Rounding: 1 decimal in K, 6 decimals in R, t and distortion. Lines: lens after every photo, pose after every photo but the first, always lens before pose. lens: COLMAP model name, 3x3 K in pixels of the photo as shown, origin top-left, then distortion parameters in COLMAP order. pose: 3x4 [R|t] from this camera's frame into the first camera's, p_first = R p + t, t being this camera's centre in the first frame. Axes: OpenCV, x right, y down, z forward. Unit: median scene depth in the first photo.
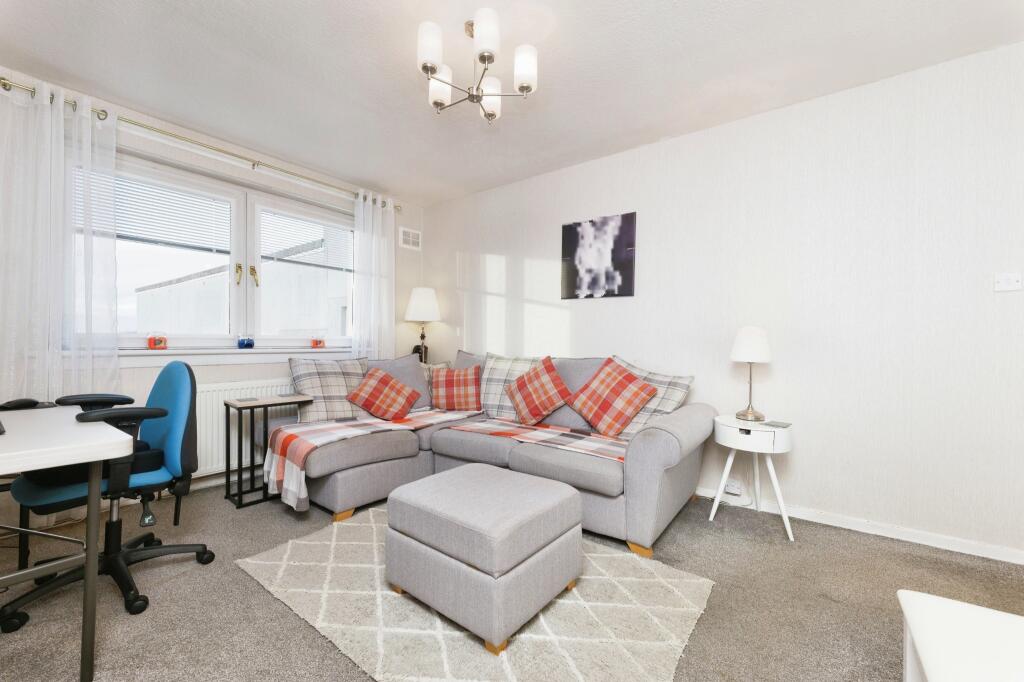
lens RADIAL K [[419.6, 0, 508.8], [0, 419.6, 343.3], [0, 0, 1]] dist [-0.000762, 0.000169]
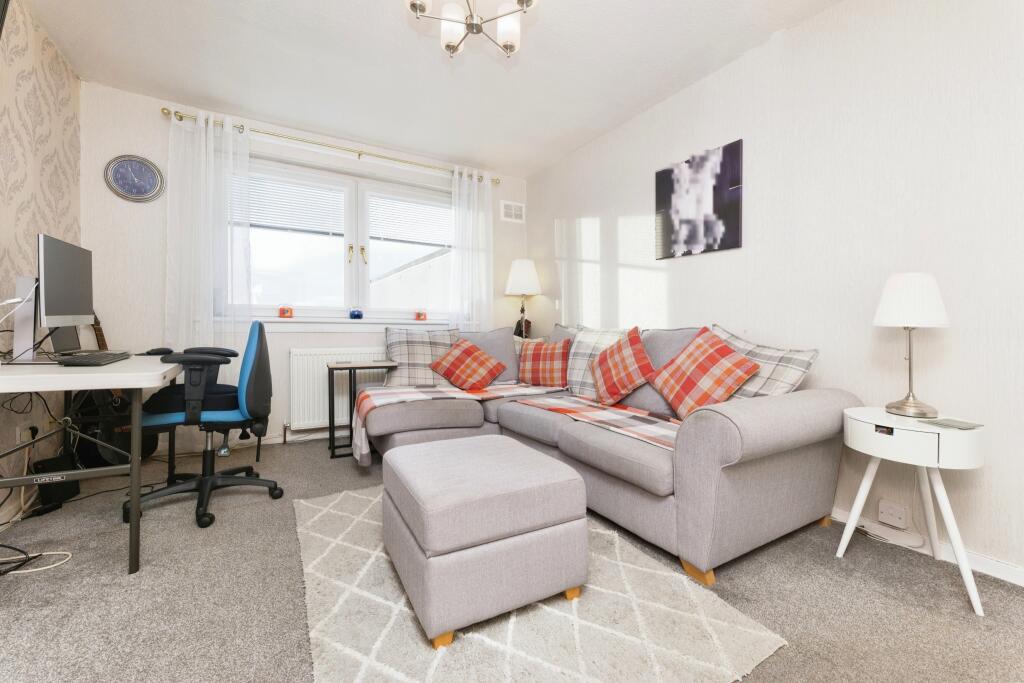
lens RADIAL K [[423.3, 0, 514.8], [0, 423.3, 325.4], [0, 0, 1]] dist [0.000345, -0.000047]
pose [[0.922473, -0.000558, -0.386060, 0.221107], [-0.004641, 0.999911, -0.012535, 0.044315], [0.386033, 0.013355, 0.922388, 0.123410]]
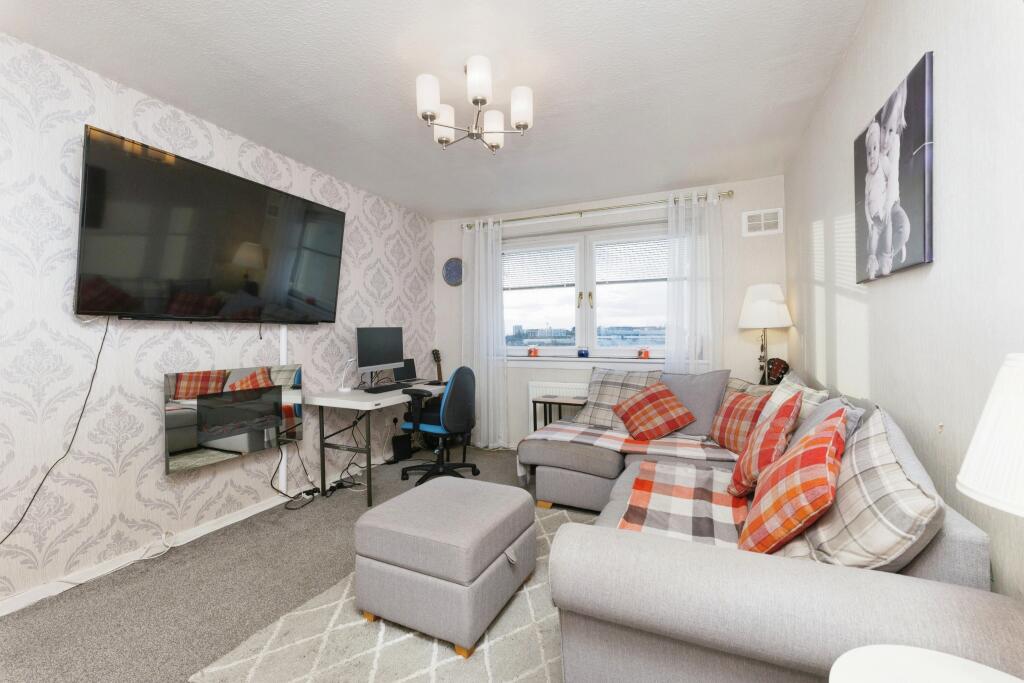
lens RADIAL K [[421.0, 0, 517.7], [0, 421.0, 336.6], [0, 0, 1]] dist [-0.000666, -0.000092]
pose [[0.222206, -0.009421, -0.974954, 0.630870], [0.002219, 0.999956, -0.009157, -0.042971], [0.974997, -0.000128, 0.222217, 0.558181]]
